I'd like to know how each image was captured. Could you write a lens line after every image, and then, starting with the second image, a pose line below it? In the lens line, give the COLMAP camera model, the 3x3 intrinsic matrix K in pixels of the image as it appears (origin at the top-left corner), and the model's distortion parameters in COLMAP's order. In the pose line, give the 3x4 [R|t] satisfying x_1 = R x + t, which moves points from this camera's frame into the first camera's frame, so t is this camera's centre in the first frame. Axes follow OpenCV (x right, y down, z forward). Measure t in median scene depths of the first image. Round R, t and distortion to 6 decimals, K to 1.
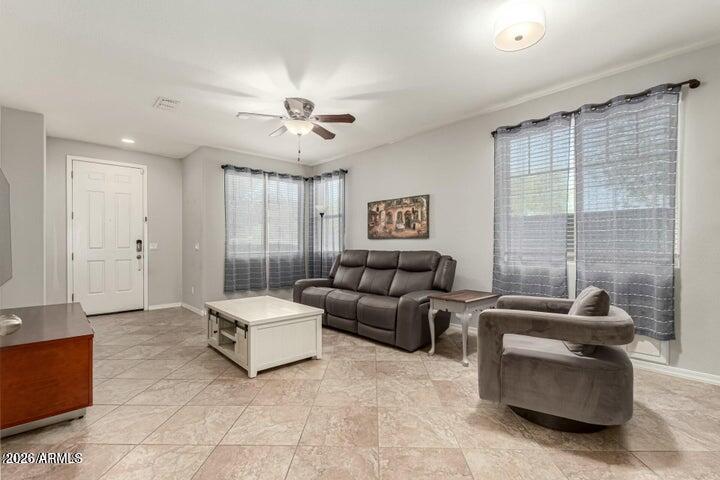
lens RADIAL K [[326.5, 0, 362.3], [0, 326.5, 243.4], [0, 0, 1]] dist [0.000698, -0.000011]
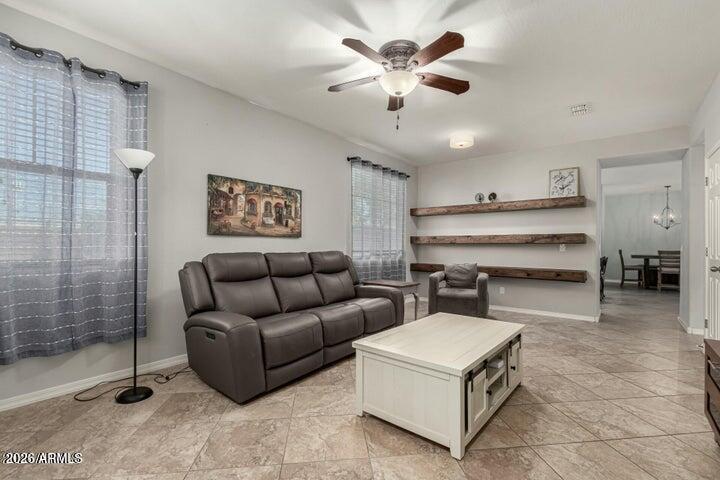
lens RADIAL K [[326.5, 0, 362.3], [0, 326.5, 243.4], [0, 0, 1]] dist [0.000698, -0.000011]
pose [[-0.140931, 0.006723, 0.989997, -0.676207], [-0.008771, 0.999929, -0.008039, 0.005304], [-0.989980, -0.009816, -0.140863, 0.883129]]
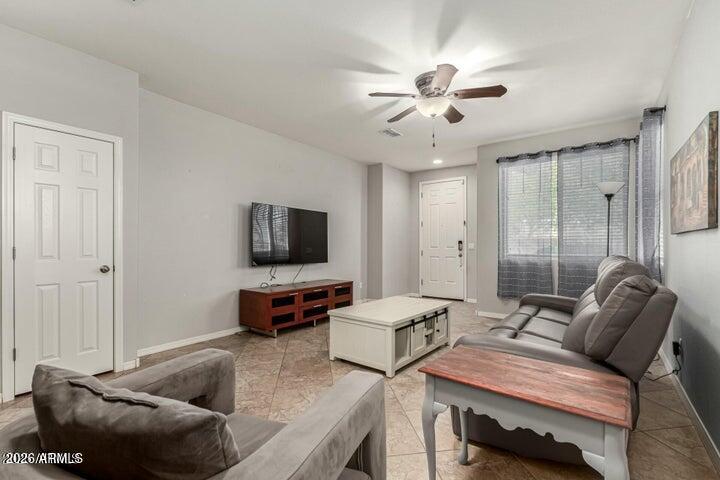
lens RADIAL K [[326.5, 0, 362.3], [0, 326.5, 243.4], [0, 0, 1]] dist [0.000698, -0.000011]
pose [[0.180756, -0.000459, -0.983528, 0.458032], [0.003019, 0.999995, 0.000088, -0.002395], [0.983523, -0.002985, 0.180757, 0.497254]]
